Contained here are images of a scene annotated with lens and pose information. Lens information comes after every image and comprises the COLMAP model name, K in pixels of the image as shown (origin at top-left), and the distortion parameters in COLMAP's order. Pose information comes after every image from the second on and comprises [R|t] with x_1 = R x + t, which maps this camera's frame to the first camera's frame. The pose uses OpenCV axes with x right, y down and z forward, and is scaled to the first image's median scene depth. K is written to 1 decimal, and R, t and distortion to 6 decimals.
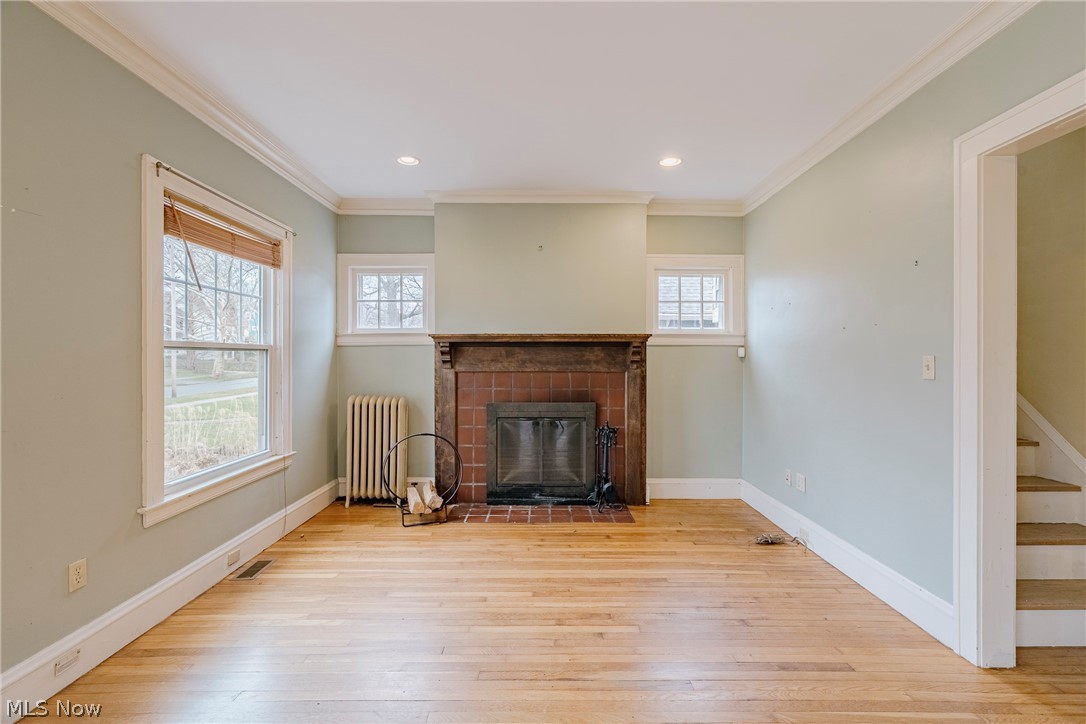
lens RADIAL K [[504.3, 0, 564.5], [0, 504.3, 358.7], [0, 0, 1]] dist [-0.009164, 0.001676]
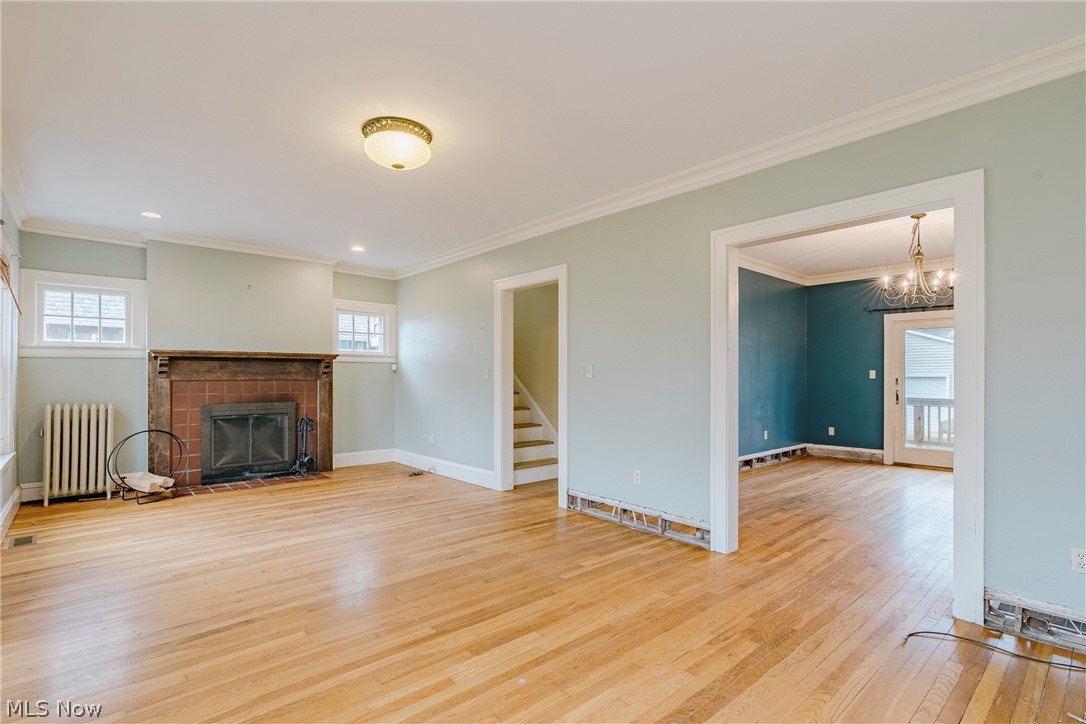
lens RADIAL K [[521.7, 0, 539.1], [0, 521.7, 375.9], [0, 0, 1]] dist [-0.004711, -0.000002]
pose [[0.780824, -0.000131, 0.624751, -0.314748], [-0.001290, 0.999998, 0.001822, 0.010940], [-0.624750, -0.002229, 0.780822, -0.555529]]
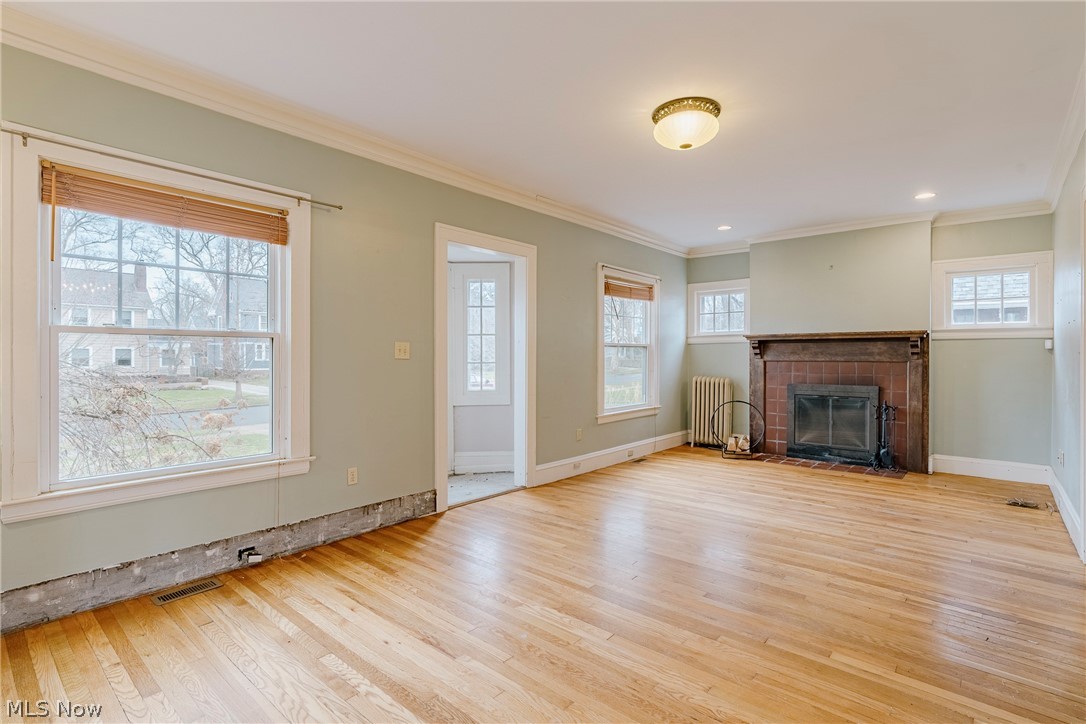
lens RADIAL K [[521.7, 0, 520.7], [0, 521.7, 360.8], [0, 0, 1]] dist [-0.004711, -0.000002]
pose [[0.710968, 0.007056, -0.703189, 0.337438], [-0.001554, 0.999963, 0.008463, 0.014479], [0.703222, -0.004924, 0.710953, -0.541071]]
